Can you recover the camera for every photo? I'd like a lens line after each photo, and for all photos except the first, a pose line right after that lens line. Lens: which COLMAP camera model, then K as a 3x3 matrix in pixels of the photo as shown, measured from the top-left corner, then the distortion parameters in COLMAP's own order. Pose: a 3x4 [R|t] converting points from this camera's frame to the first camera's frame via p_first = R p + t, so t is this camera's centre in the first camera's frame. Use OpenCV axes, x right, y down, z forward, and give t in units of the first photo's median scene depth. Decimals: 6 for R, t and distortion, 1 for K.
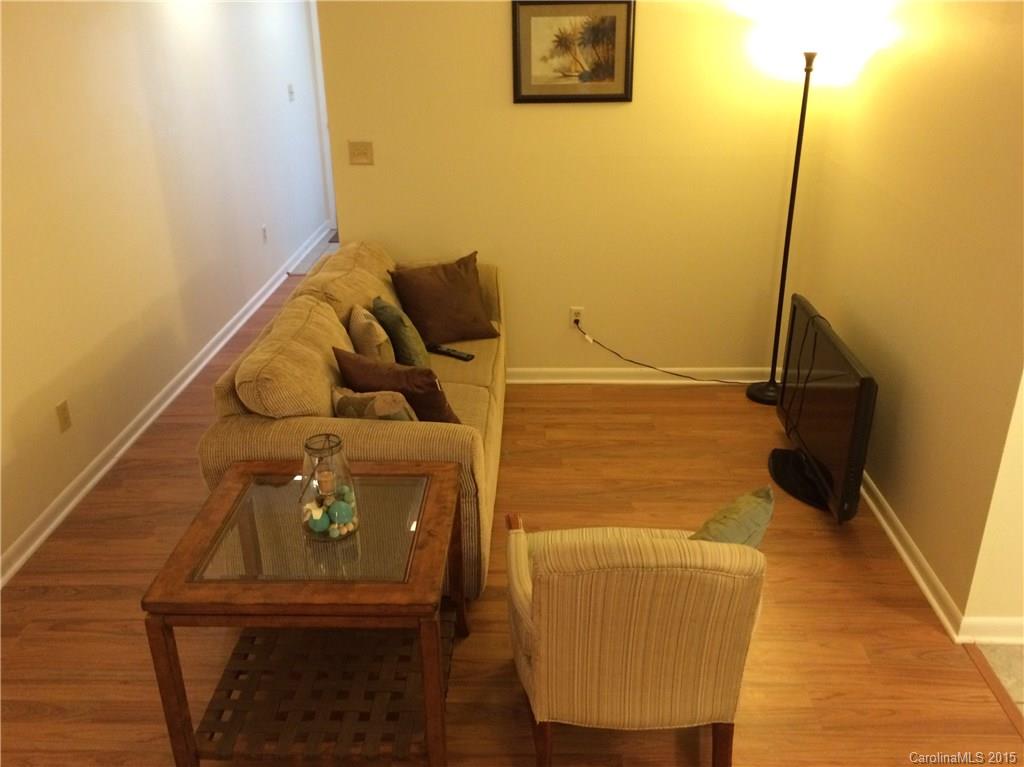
lens RADIAL K [[879.9, 0, 512.0], [0, 879.9, 383.5], [0, 0, 1]] dist [0.044092, -0.004405]
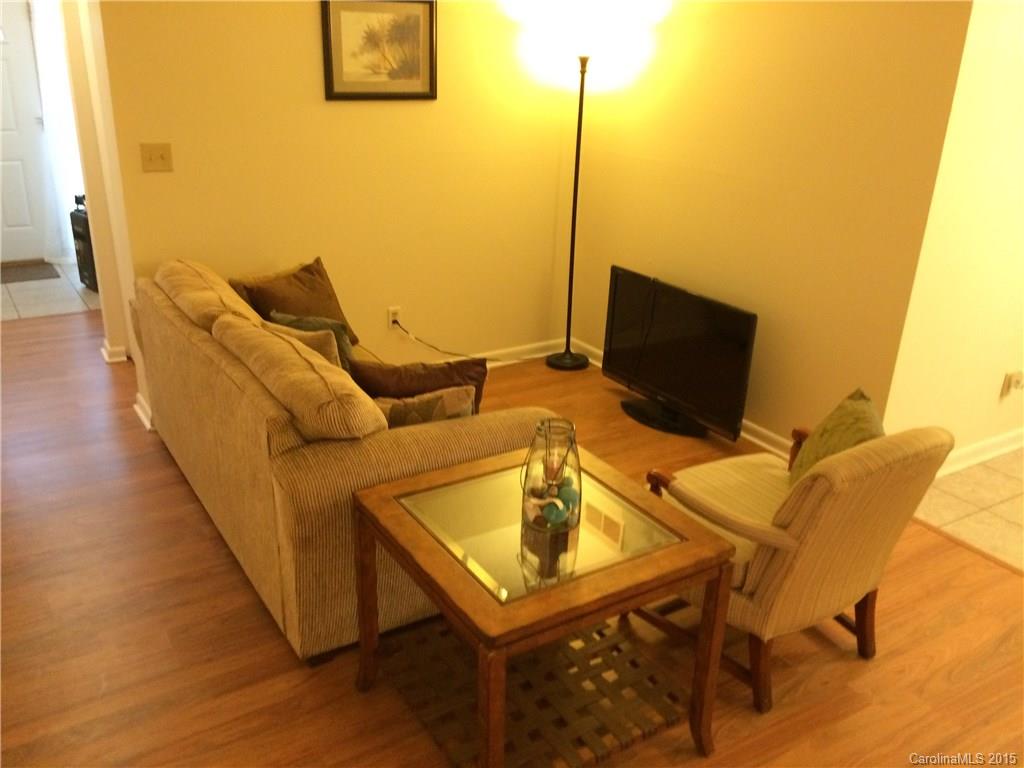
lens RADIAL K [[879.9, 0, 512.0], [0, 879.9, 384.0], [0, 0, 1]] dist [0.044092, -0.004405]
pose [[0.825334, -0.171844, 0.537860, -0.406421], [0.184629, 0.982334, 0.030543, -0.008541], [-0.533606, 0.074097, 0.842481, 0.111581]]
